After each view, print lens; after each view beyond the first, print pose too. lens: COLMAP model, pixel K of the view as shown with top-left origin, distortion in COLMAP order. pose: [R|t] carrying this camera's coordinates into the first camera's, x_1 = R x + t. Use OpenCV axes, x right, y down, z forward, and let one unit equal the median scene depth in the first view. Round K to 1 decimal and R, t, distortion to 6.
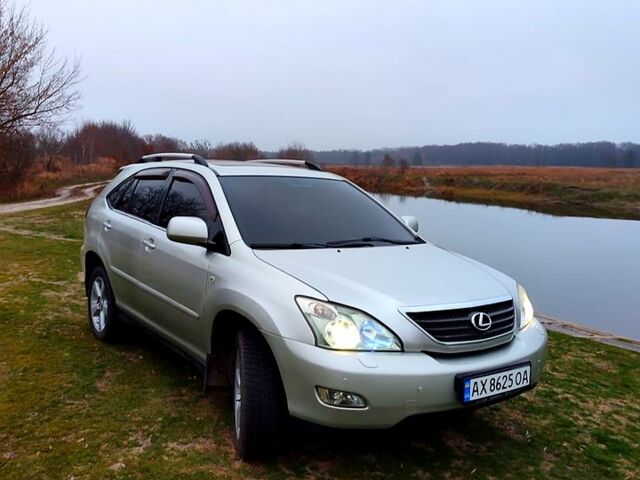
lens RADIAL K [[604.8, 0, 316.6], [0, 604.8, 239.0], [0, 0, 1]] dist [0.045373, -0.056892]
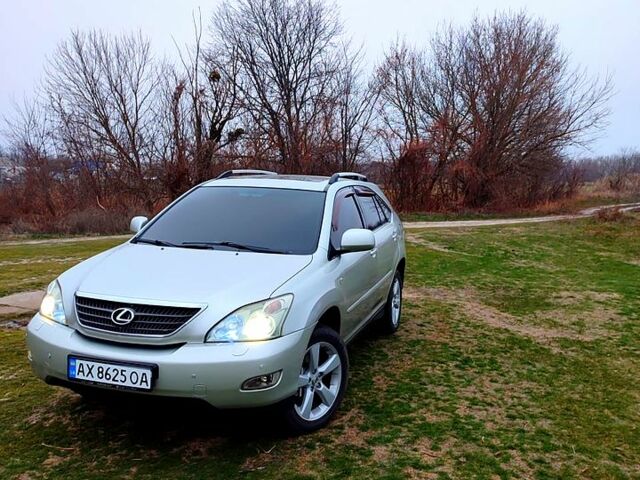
lens RADIAL K [[604.8, 0, 316.6], [0, 604.8, 239.0], [0, 0, 1]] dist [0.045373, -0.056892]
pose [[0.595898, 0.059363, -0.800863, 1.130519], [-0.085611, 0.996277, 0.010147, -0.035847], [0.798484, 0.062517, 0.598761, 0.523389]]
